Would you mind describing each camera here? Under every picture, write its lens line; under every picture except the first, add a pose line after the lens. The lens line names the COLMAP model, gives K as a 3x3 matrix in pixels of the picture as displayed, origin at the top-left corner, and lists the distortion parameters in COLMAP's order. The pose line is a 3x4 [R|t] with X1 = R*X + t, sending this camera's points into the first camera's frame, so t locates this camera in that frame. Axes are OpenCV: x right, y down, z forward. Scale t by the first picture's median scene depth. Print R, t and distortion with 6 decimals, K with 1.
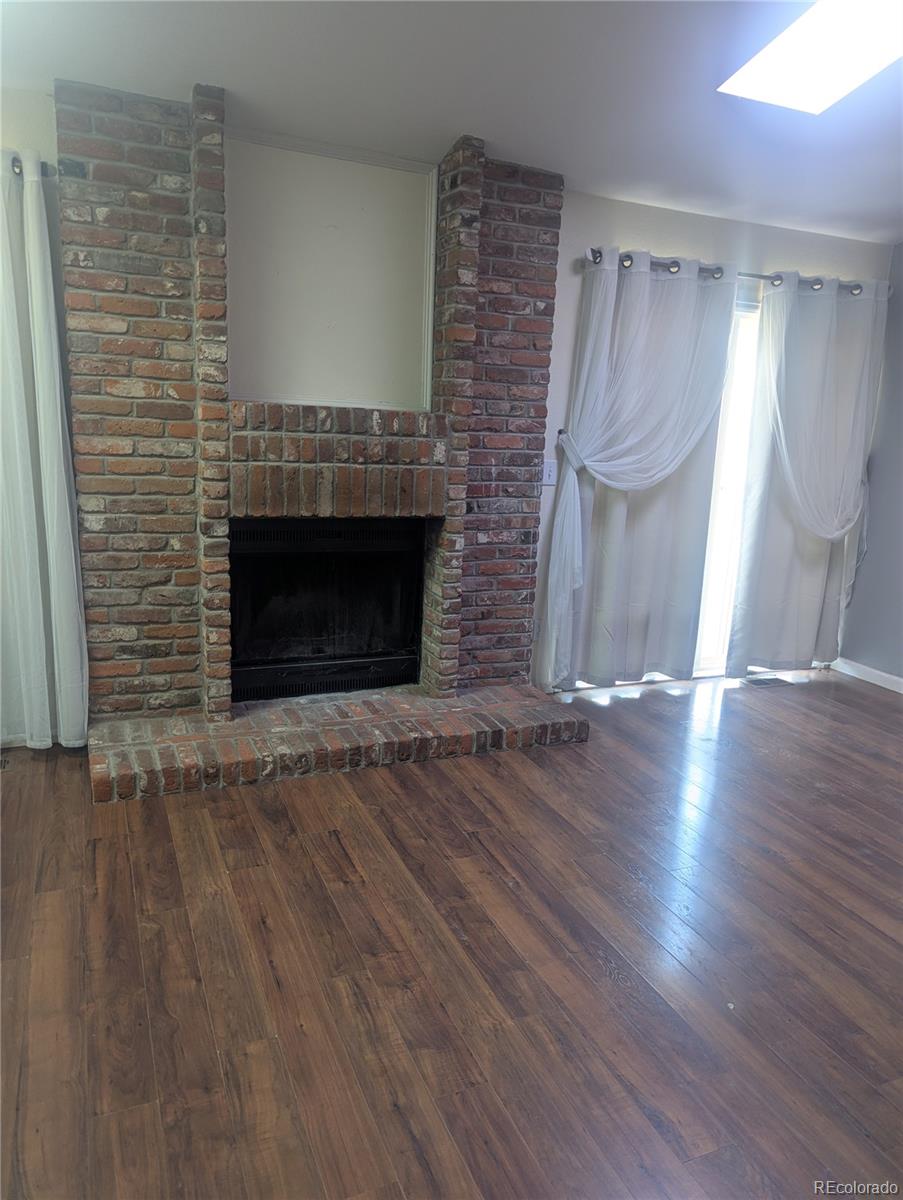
lens RADIAL K [[842.6, 0, 455.2], [0, 842.6, 596.7], [0, 0, 1]] dist [0.049712, -0.080021]
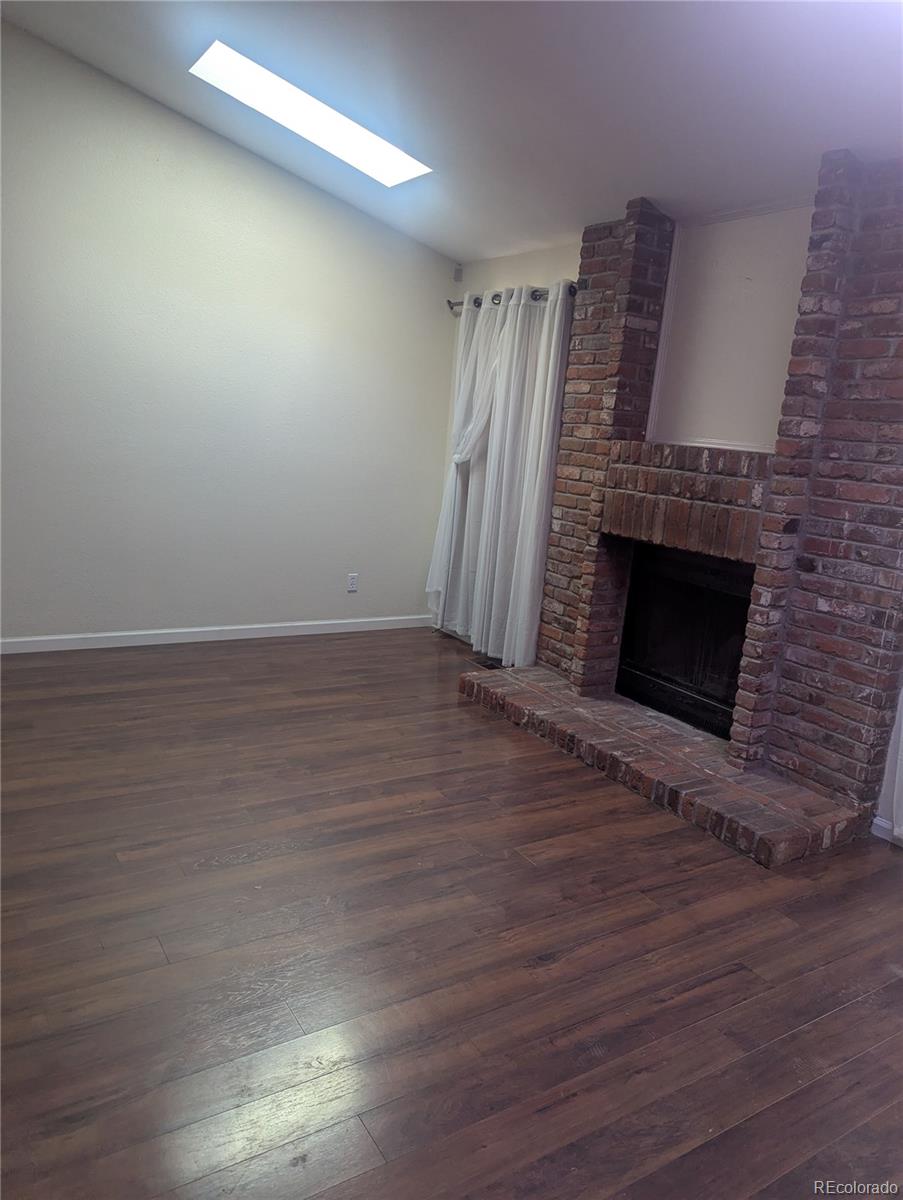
lens RADIAL K [[842.6, 0, 455.2], [0, 842.6, 596.7], [0, 0, 1]] dist [0.049712, -0.080021]
pose [[0.158038, 0.159822, -0.974413, 0.873914], [-0.281517, 0.953152, 0.110676, -0.075437], [0.946453, 0.256823, 0.195626, 0.543655]]
